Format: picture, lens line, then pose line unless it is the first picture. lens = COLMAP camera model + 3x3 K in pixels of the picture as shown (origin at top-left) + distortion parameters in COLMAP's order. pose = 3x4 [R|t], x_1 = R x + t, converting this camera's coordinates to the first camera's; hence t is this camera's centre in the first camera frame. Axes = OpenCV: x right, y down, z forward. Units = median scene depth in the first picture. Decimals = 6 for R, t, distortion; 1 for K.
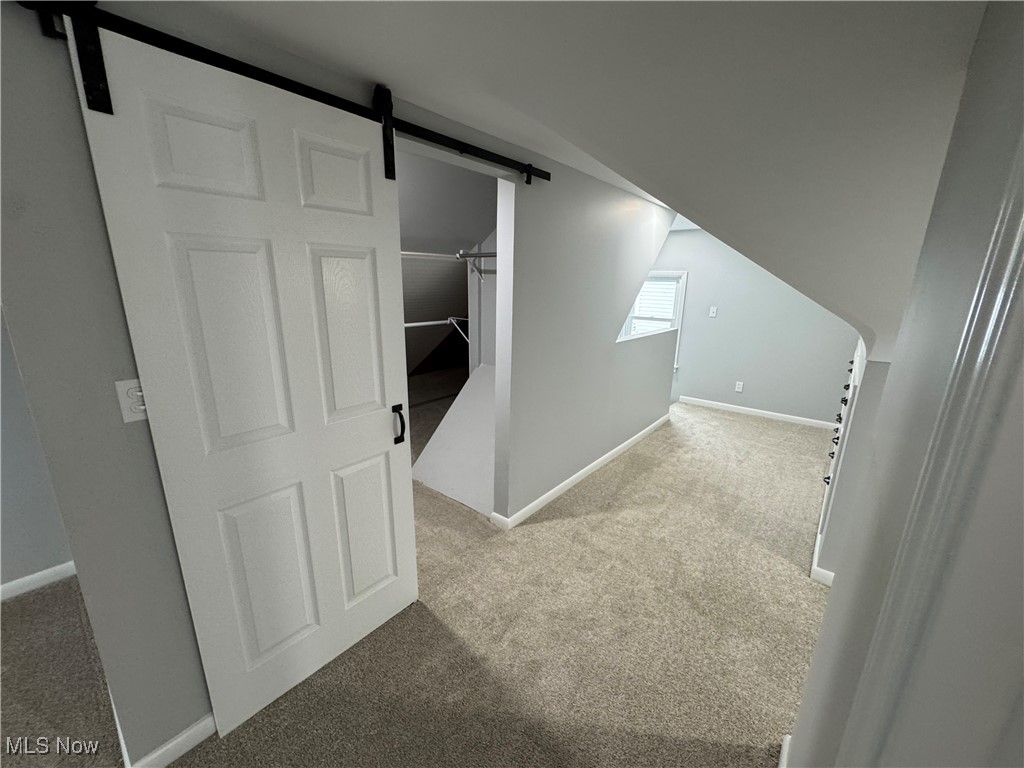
lens RADIAL K [[407.8, 0, 512.0], [0, 407.8, 384.0], [0, 0, 1]] dist [-0.001808, -0.000428]
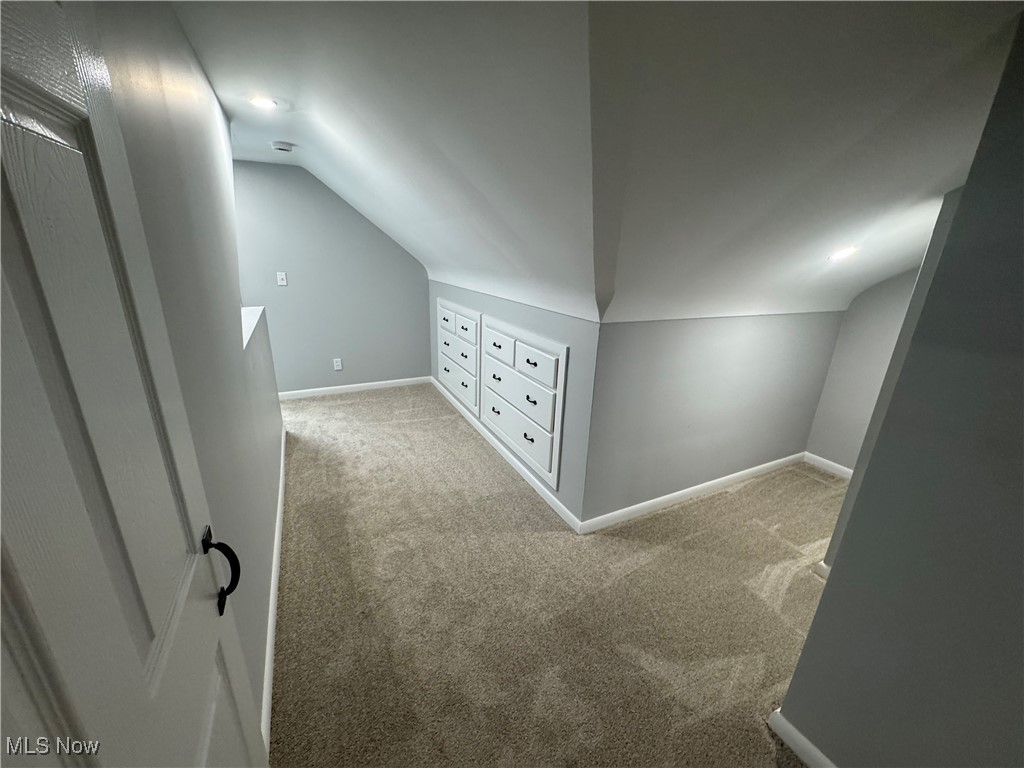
lens RADIAL K [[407.8, 0, 512.0], [0, 407.8, 384.0], [0, 0, 1]] dist [-0.001808, -0.000428]
pose [[0.402296, -0.287469, 0.869206, -0.084866], [0.201944, 0.953902, 0.222014, -0.101397], [-0.892960, 0.086215, 0.441803, 0.415818]]
